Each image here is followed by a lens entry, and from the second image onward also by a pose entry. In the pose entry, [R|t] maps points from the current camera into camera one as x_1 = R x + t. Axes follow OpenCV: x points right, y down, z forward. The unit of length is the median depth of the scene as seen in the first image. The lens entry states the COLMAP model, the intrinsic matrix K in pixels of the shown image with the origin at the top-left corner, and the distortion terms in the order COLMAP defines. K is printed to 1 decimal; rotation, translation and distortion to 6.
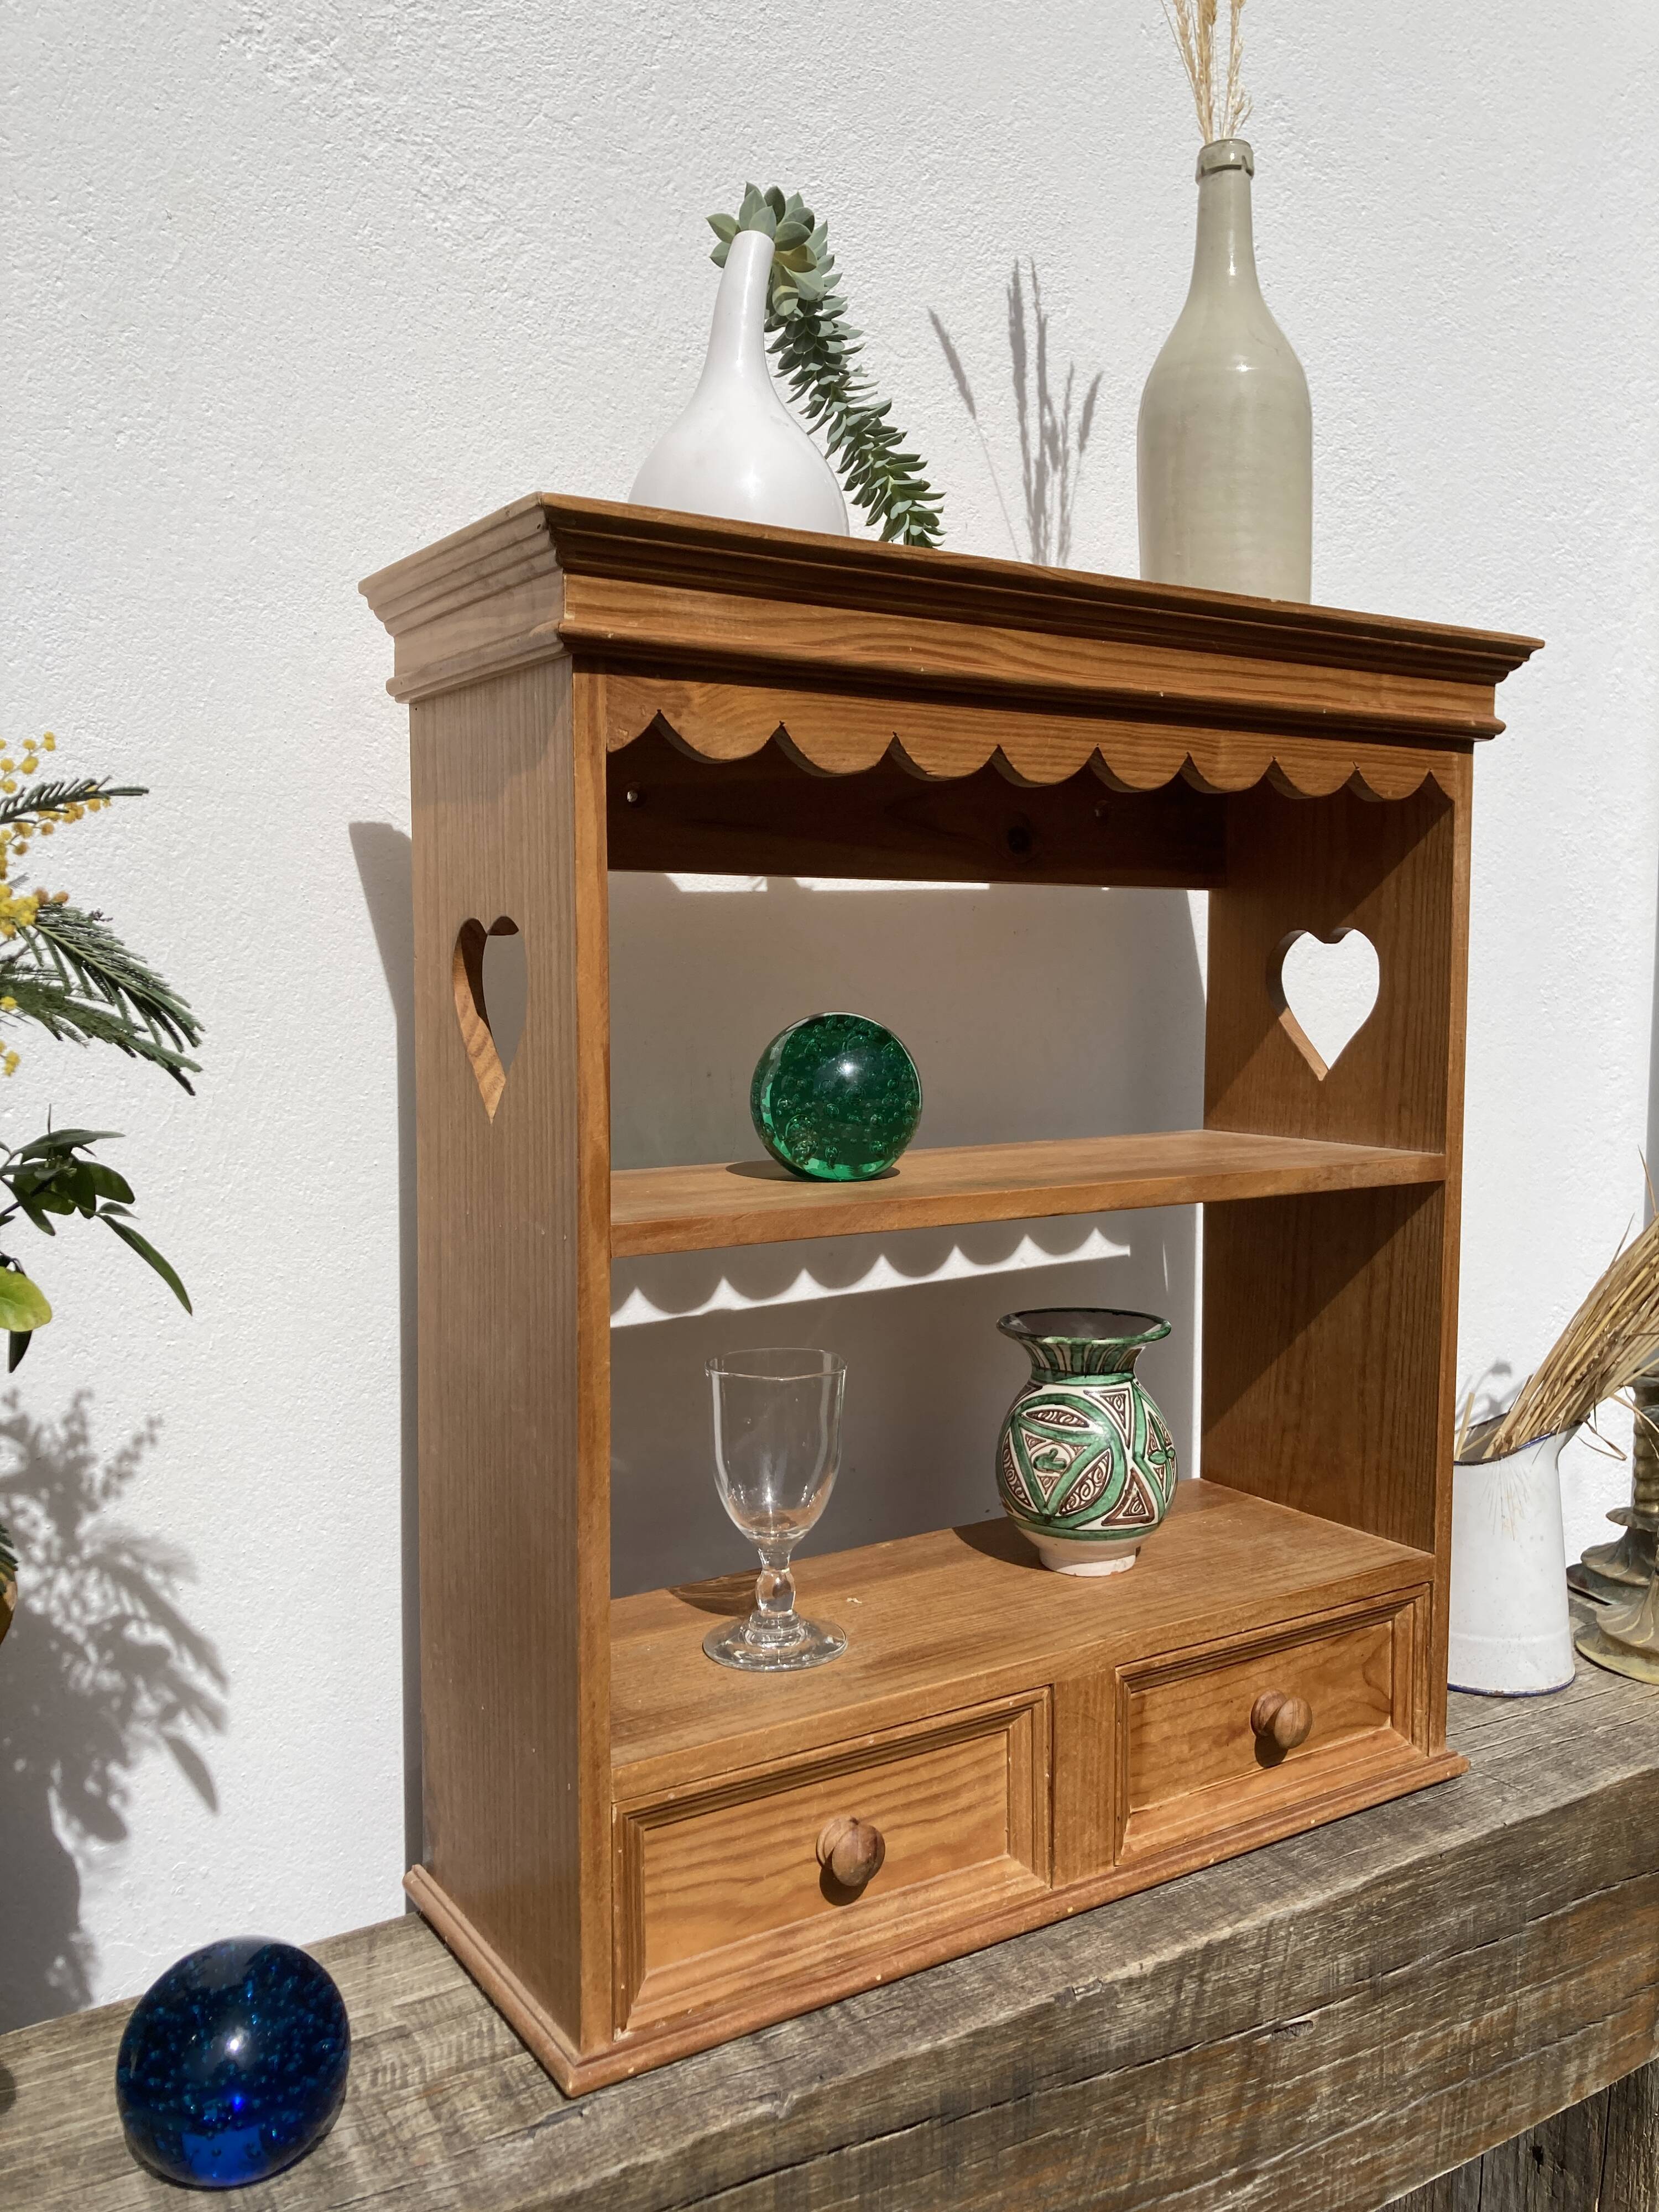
lens RADIAL K [[1807.9, 0, 849.7], [0, 1807.9, 1105.2], [0, 0, 1]] dist [0.016726, 0.005998]
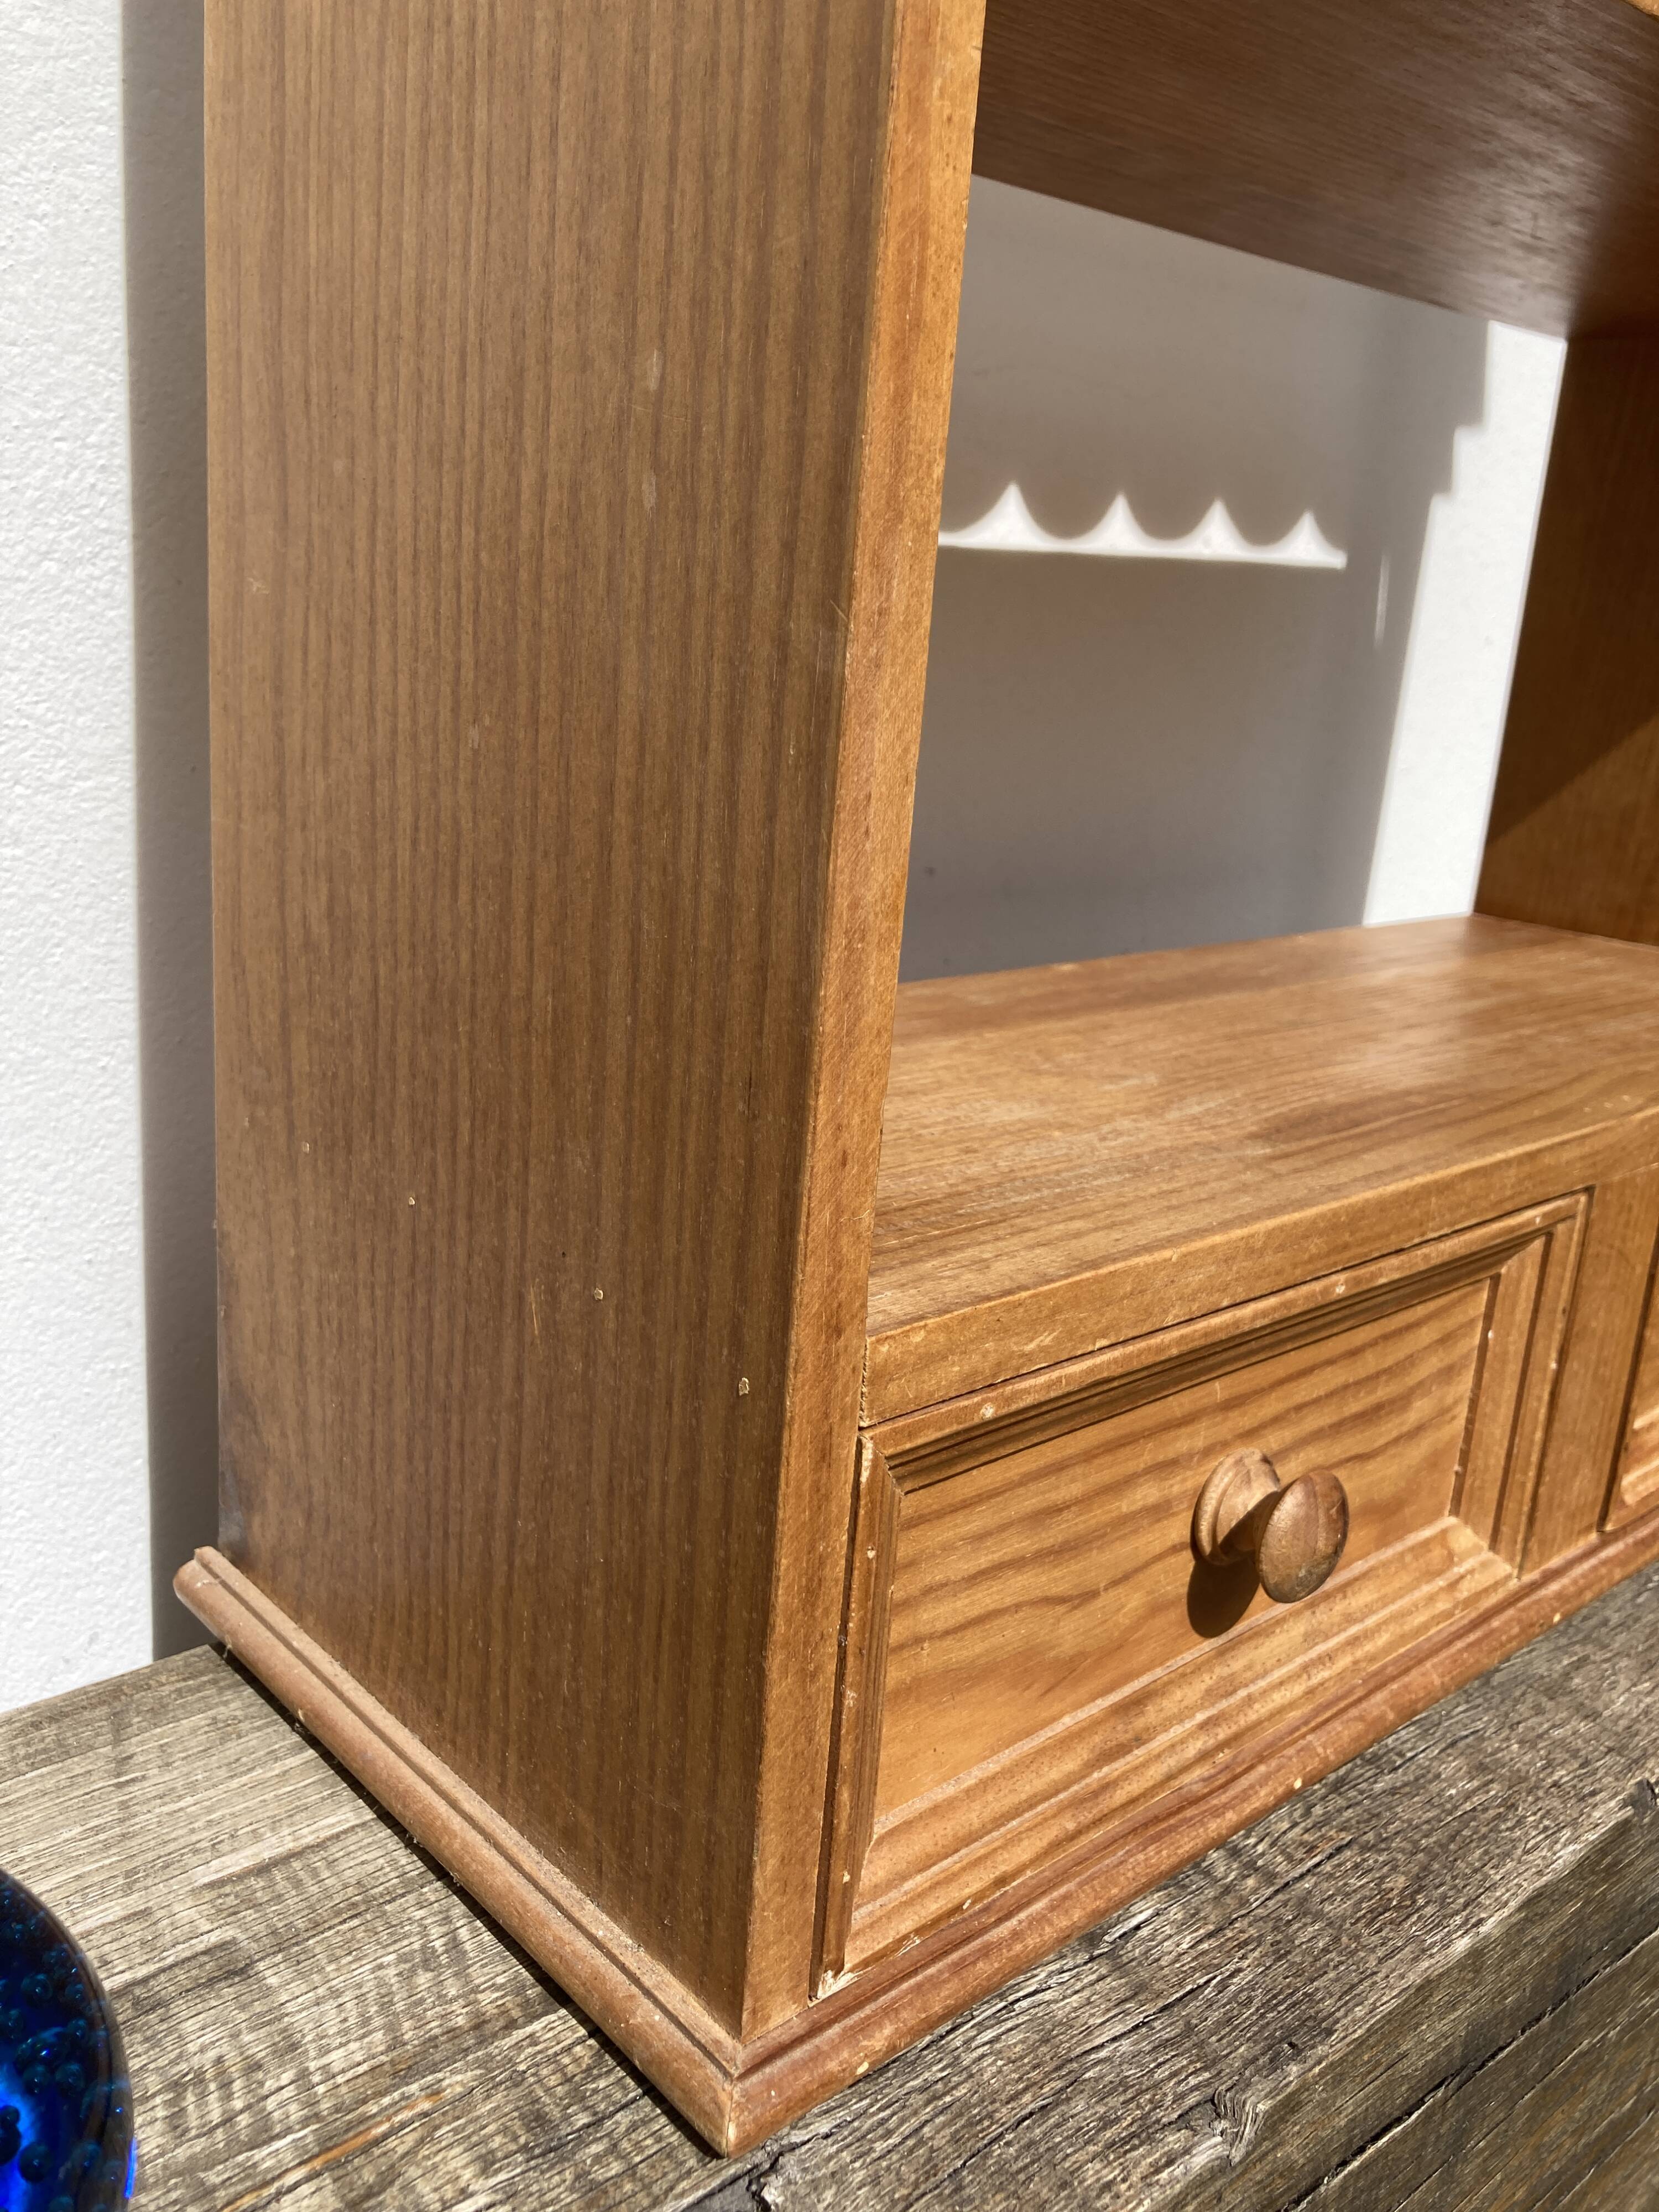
lens RADIAL K [[1825.2, 0, 797.7], [0, 1825.2, 1104.9], [0, 0, 1]] dist [0.006393, 0.007662]
pose [[0.986093, 0.024511, 0.164376, -0.173643], [-0.057249, 0.978628, 0.197509, 0.212596], [-0.156022, -0.204173, 0.966422, 0.563580]]
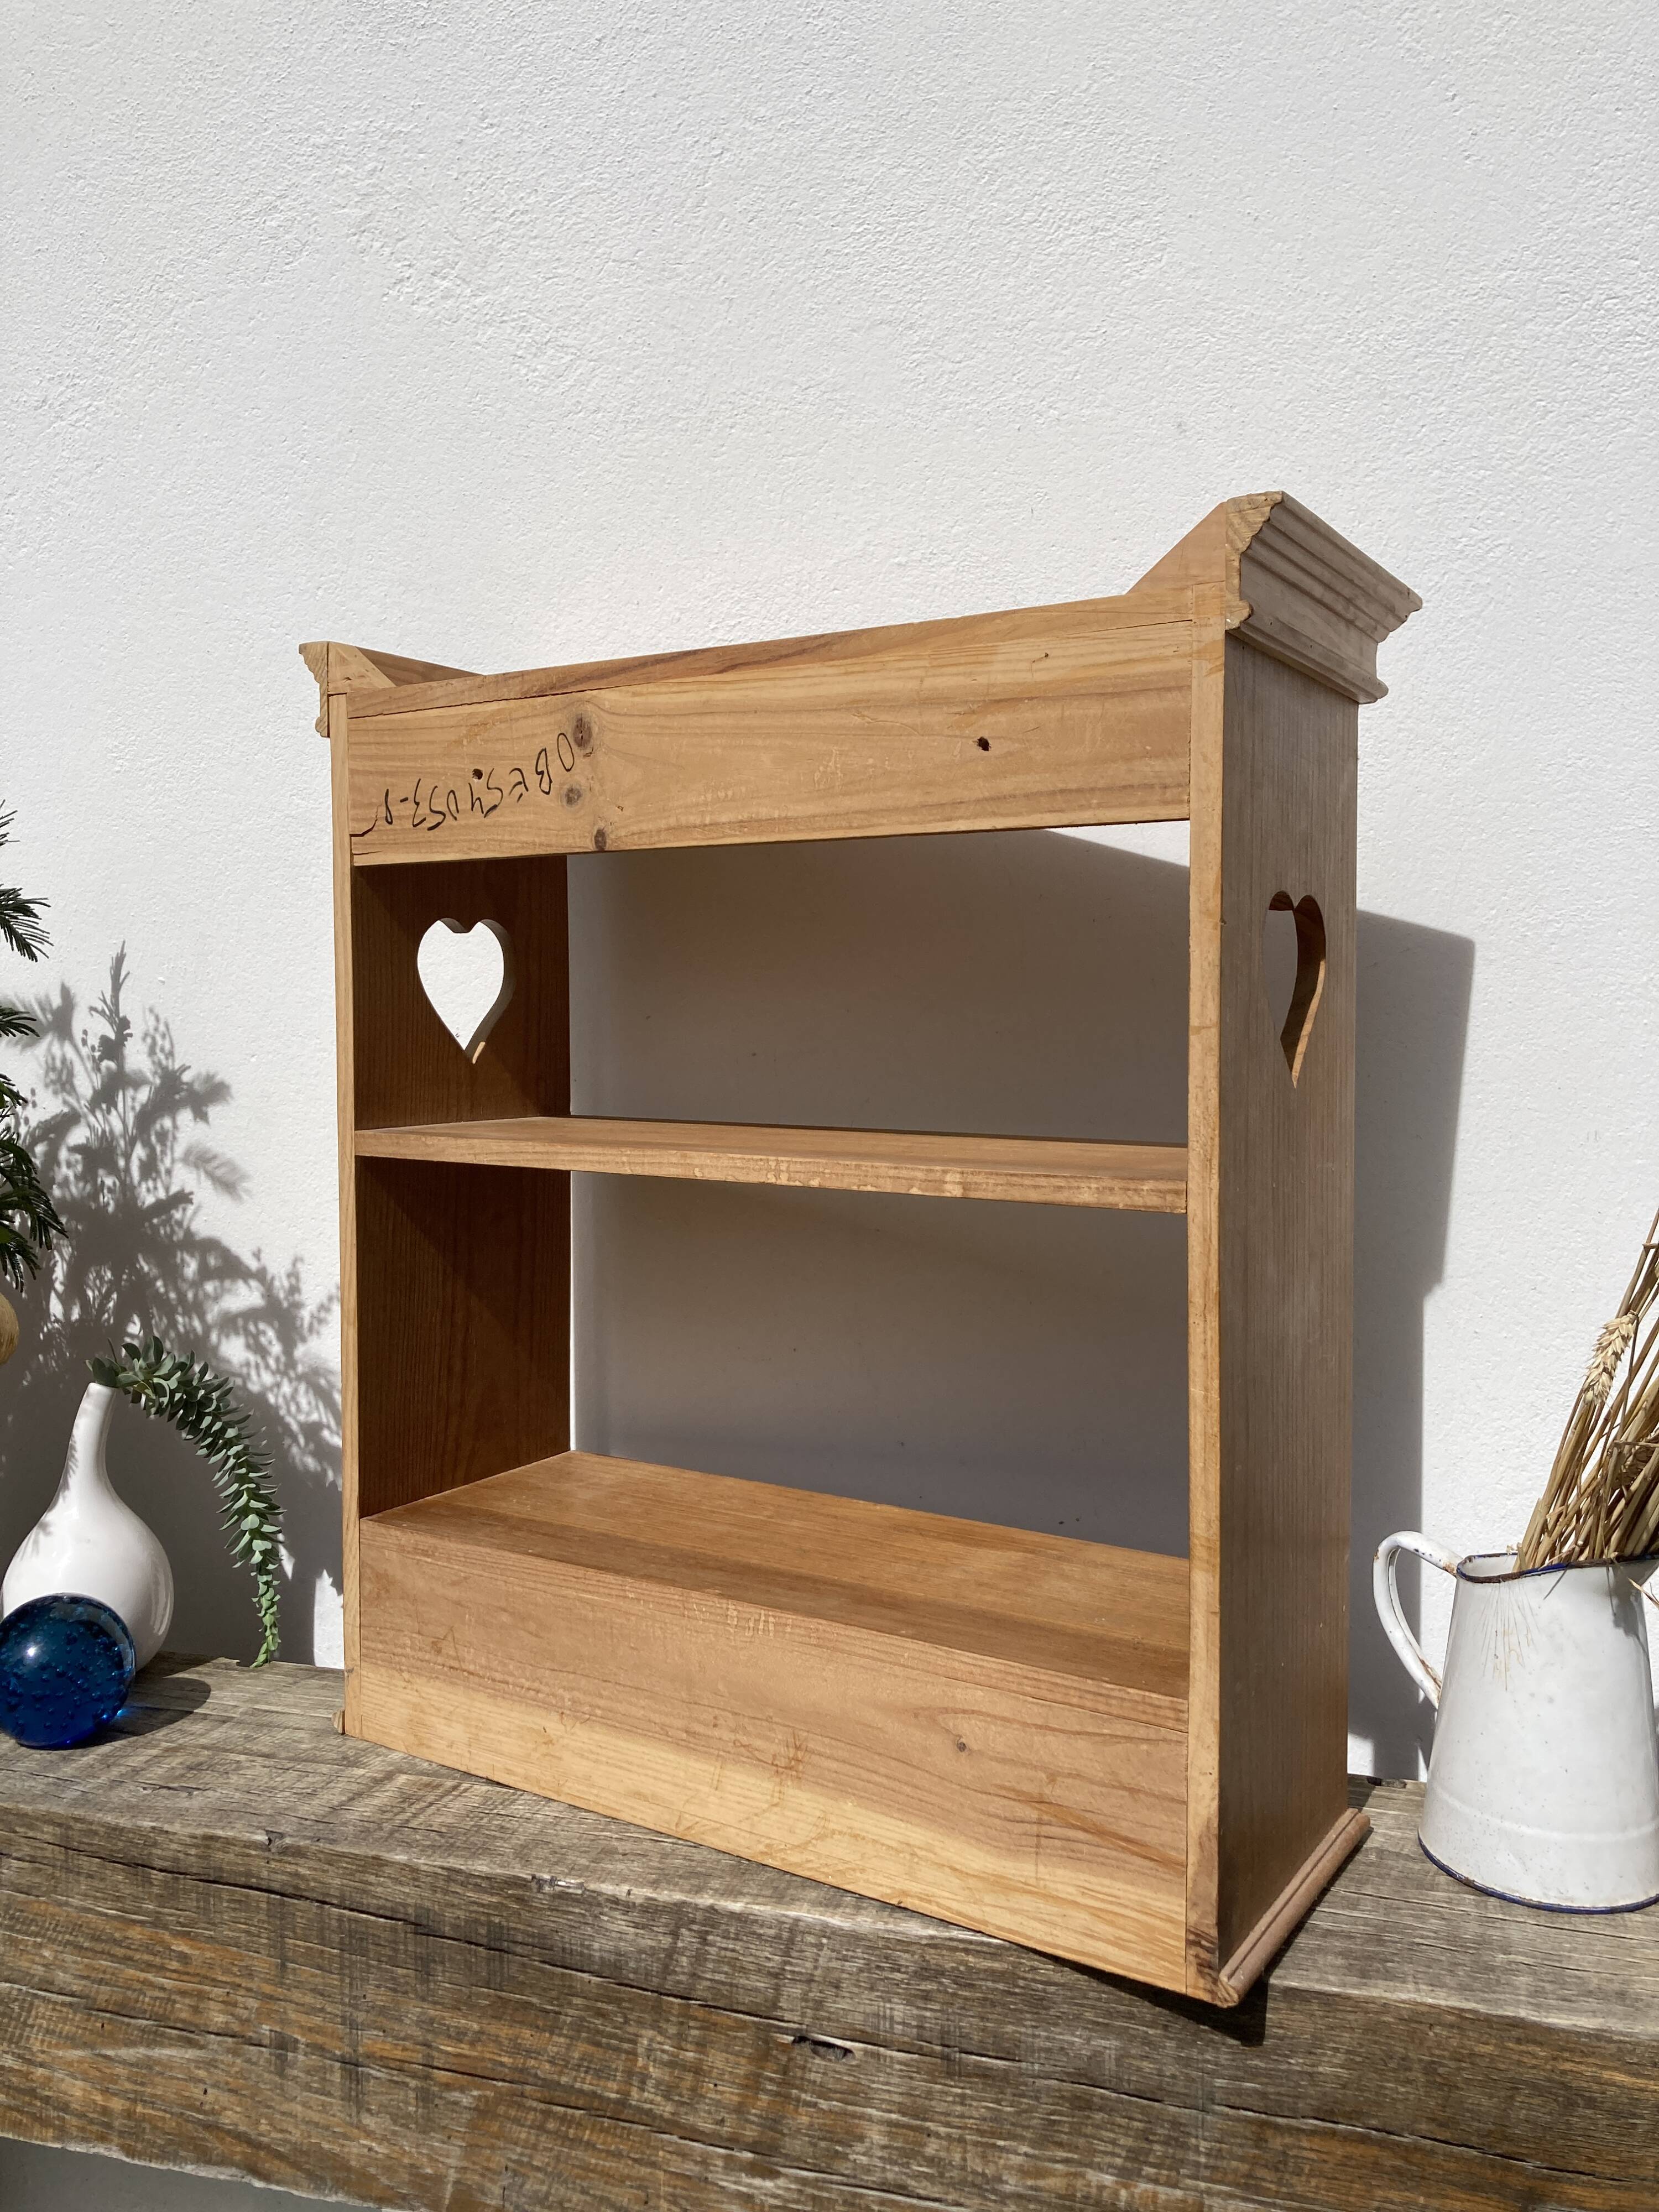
lens RADIAL K [[1805.0, 0, 823.0], [0, 1805.0, 1104.2], [0, 0, 1]] dist [0.013263, 0.010752]
pose [[0.678879, 0.042504, -0.733019, 0.942595], [-0.060160, 0.998186, 0.002162, 0.010729], [0.731782, 0.042631, 0.680204, 0.336283]]
